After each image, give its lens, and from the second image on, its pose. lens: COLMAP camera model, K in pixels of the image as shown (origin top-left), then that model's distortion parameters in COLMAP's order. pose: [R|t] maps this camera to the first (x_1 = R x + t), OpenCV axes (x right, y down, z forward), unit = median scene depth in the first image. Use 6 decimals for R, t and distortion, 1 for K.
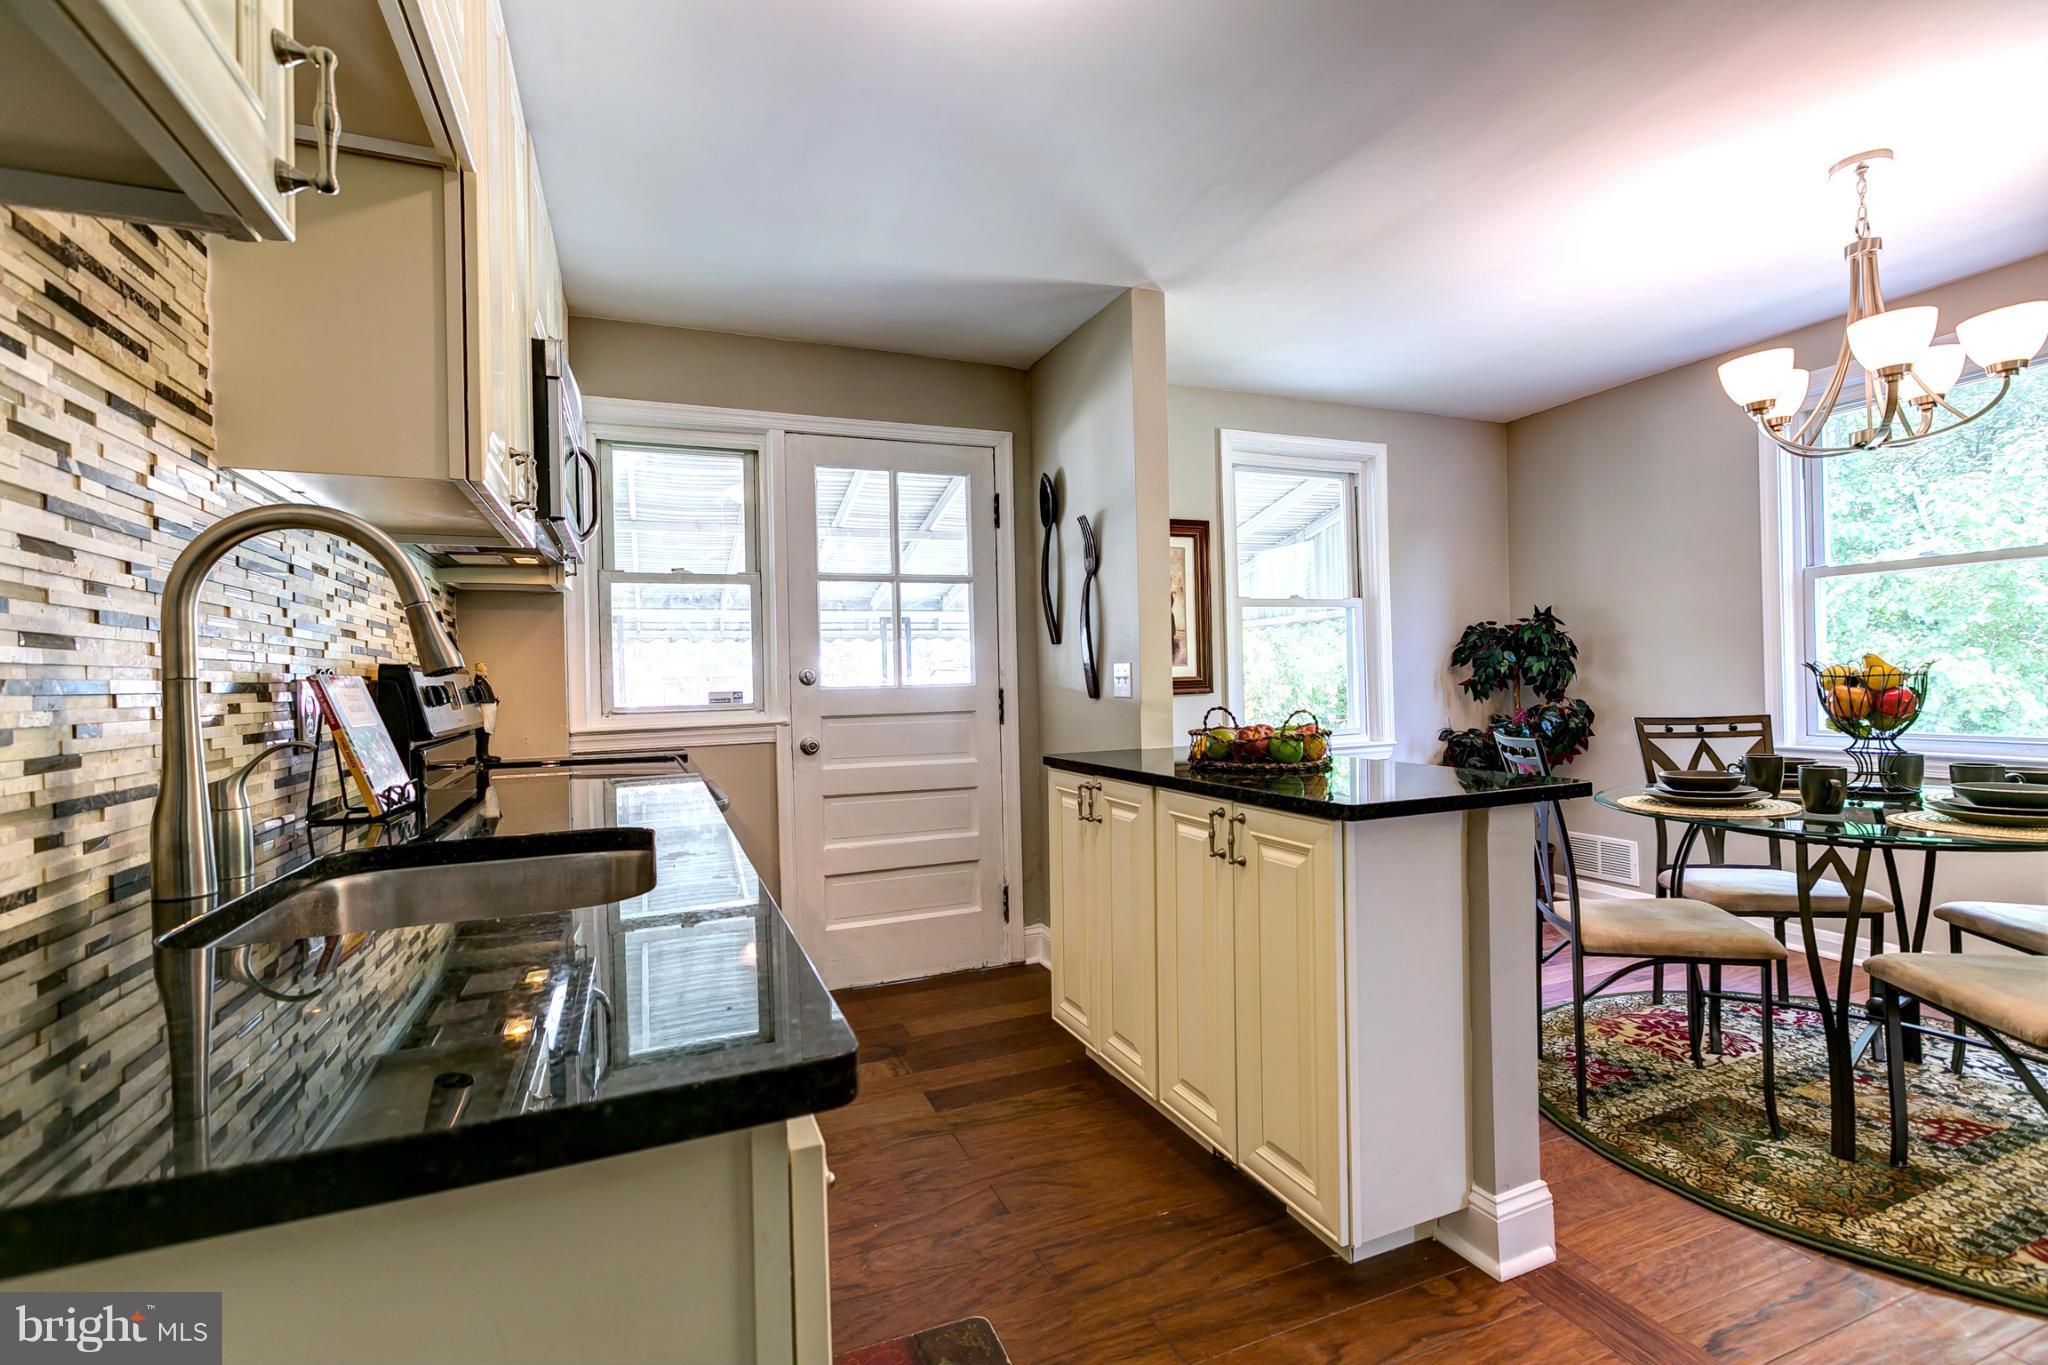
lens RADIAL K [[914.0, 0, 1056.5], [0, 914.0, 699.5], [0, 0, 1]] dist [0.004119, -0.001840]
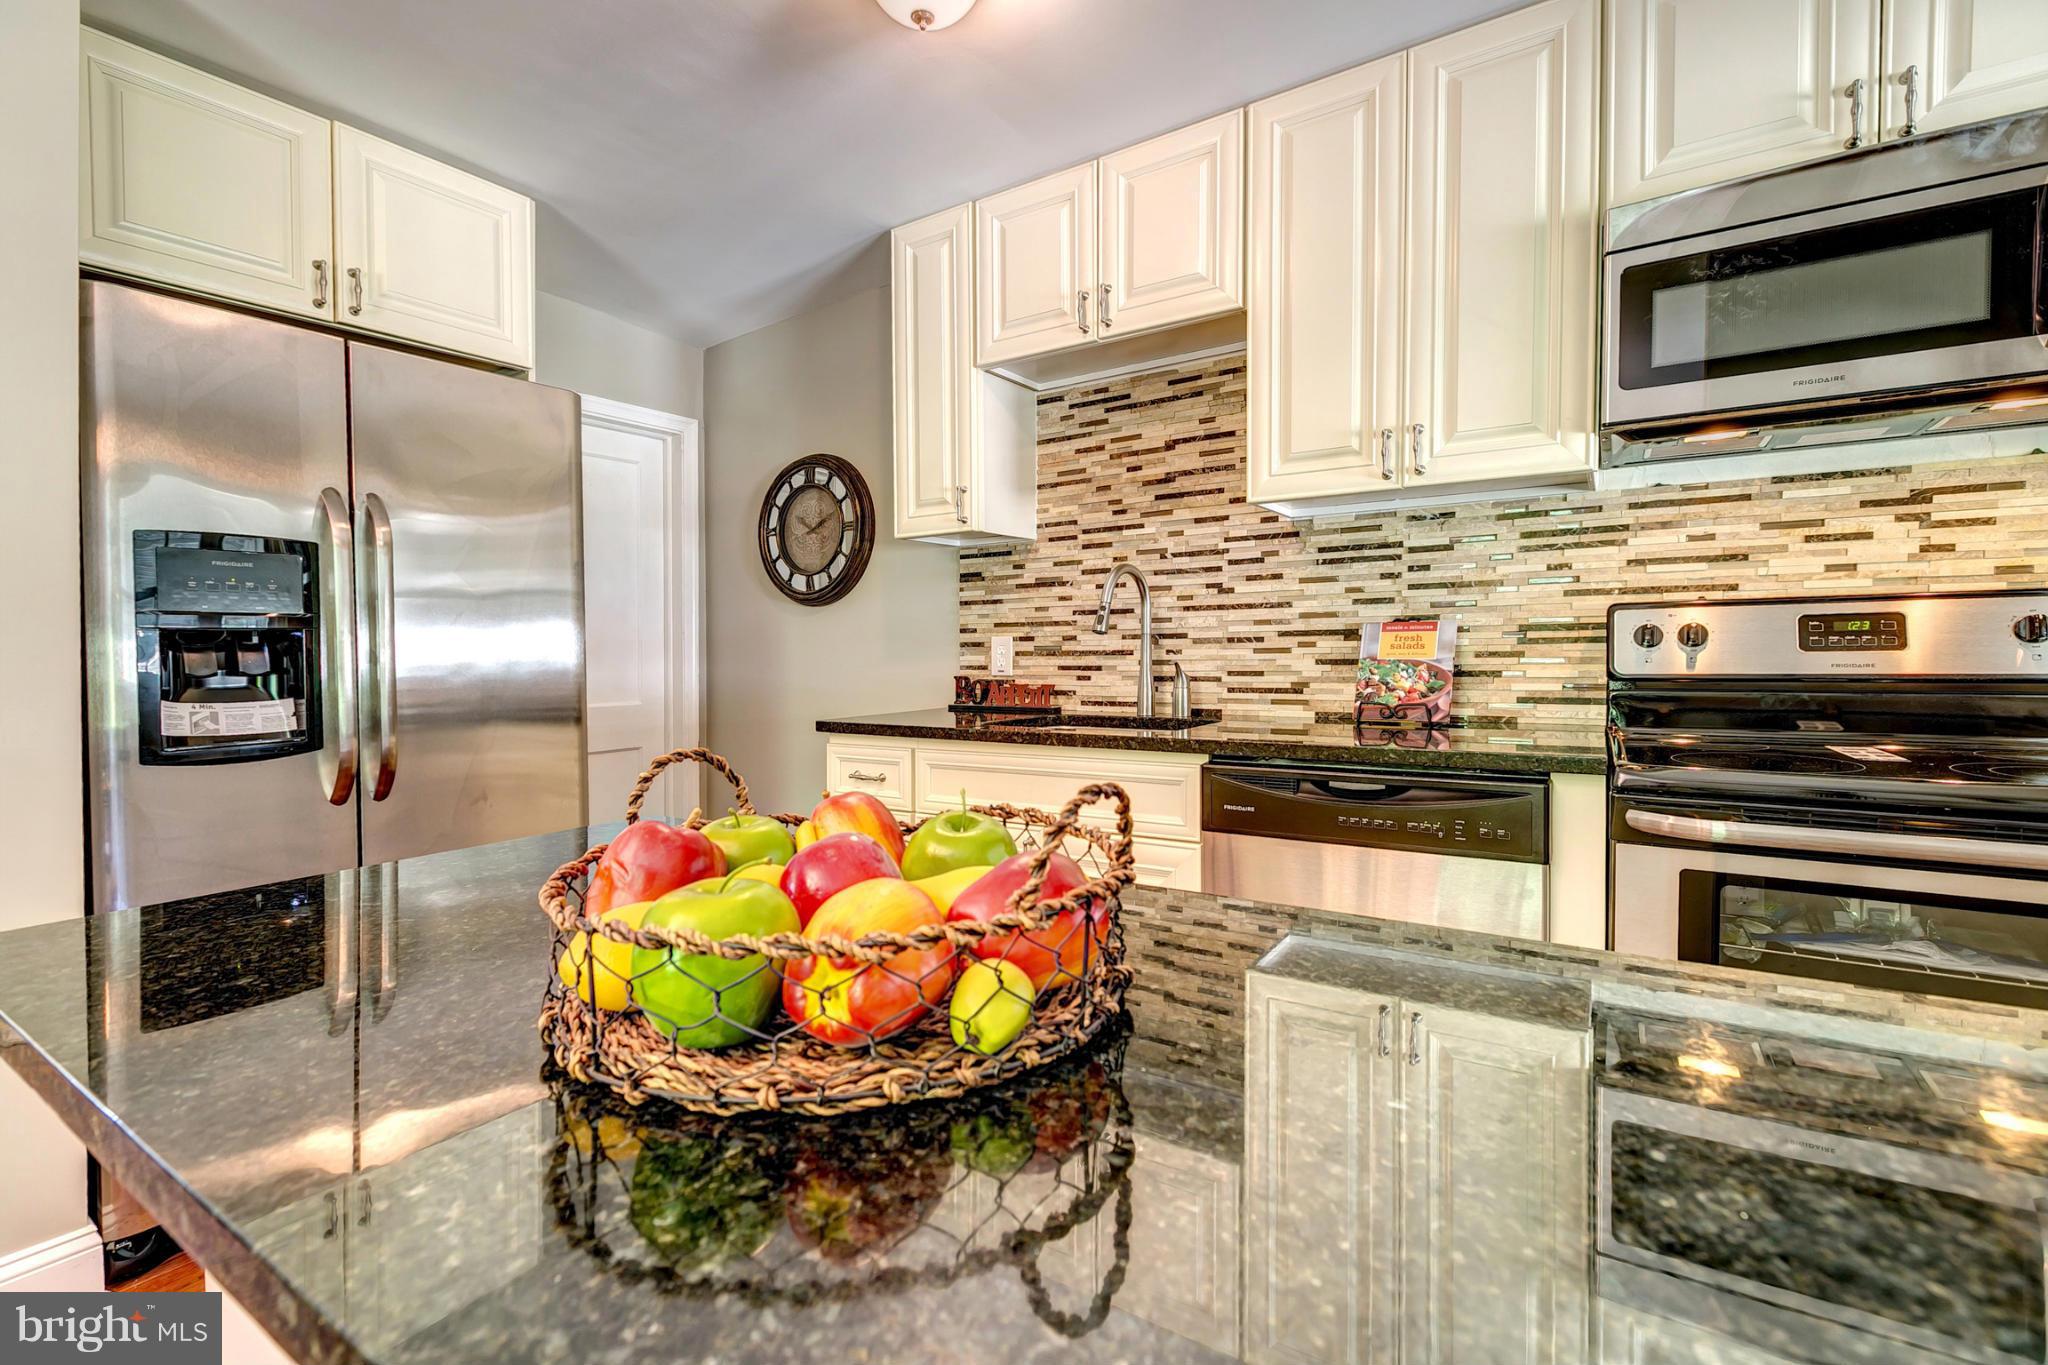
lens RADIAL K [[914.0, 0, 1073.5], [0, 914.0, 645.0], [0, 0, 1]] dist [0.004119, -0.001840]
pose [[-0.827189, 0.035238, -0.560818, 0.203565], [0.021543, 0.999287, 0.031014, -0.021874], [0.561511, 0.013573, -0.827358, 0.881544]]
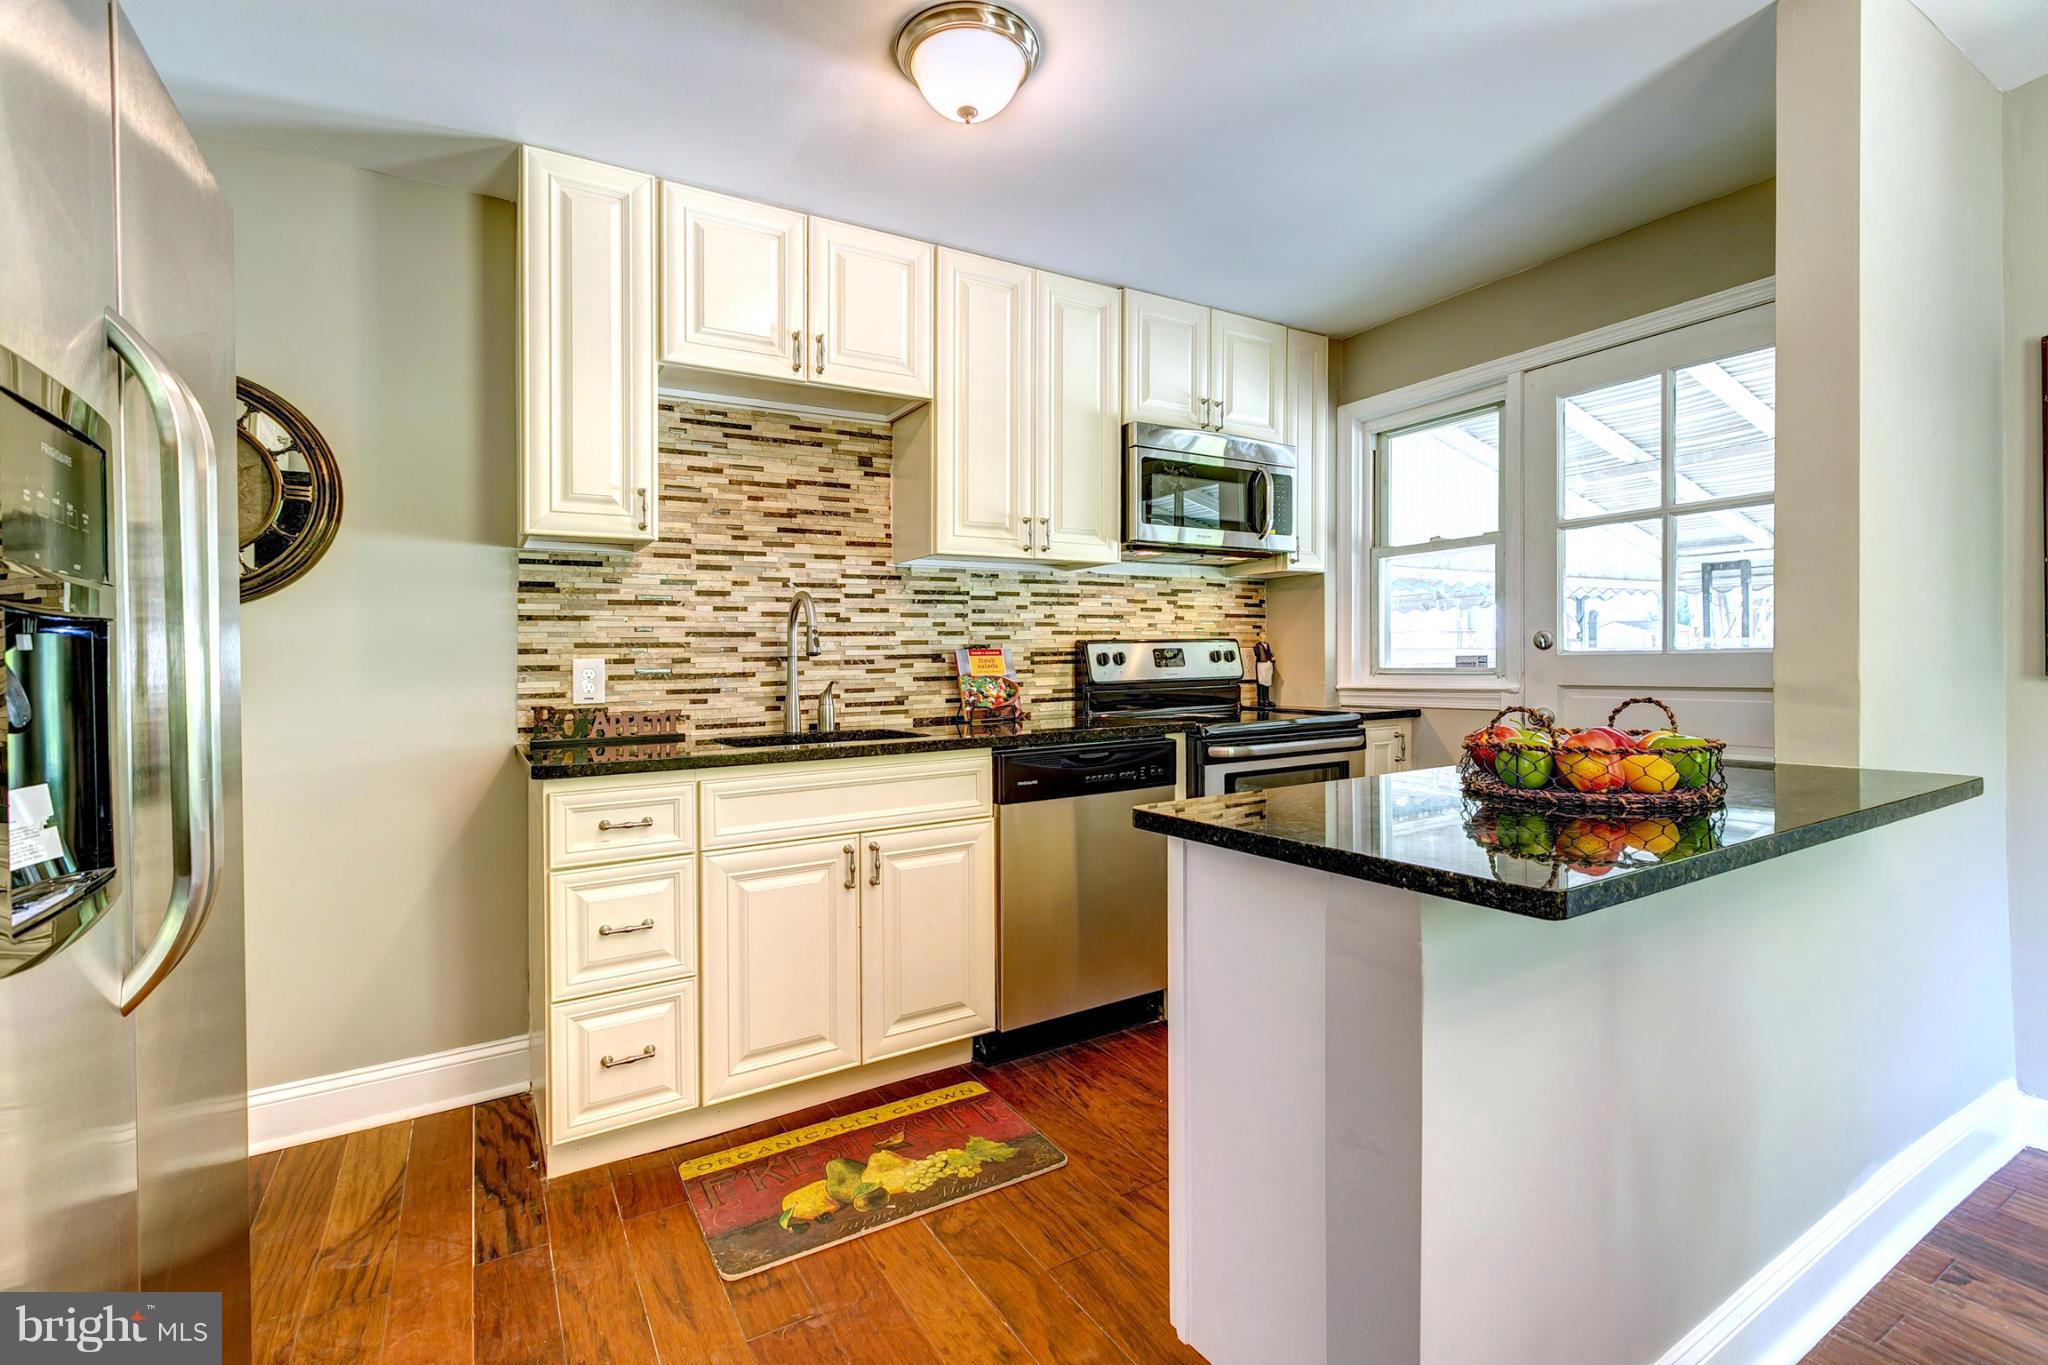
lens RADIAL K [[914.0, 0, 981.8], [0, 914.0, 663.4], [0, 0, 1]] dist [0.004119, -0.001840]
pose [[0.119300, 0.023554, -0.992579, 0.560858], [-0.005883, 0.999718, 0.023016, -0.019769], [0.992841, 0.003094, 0.119405, 0.357253]]
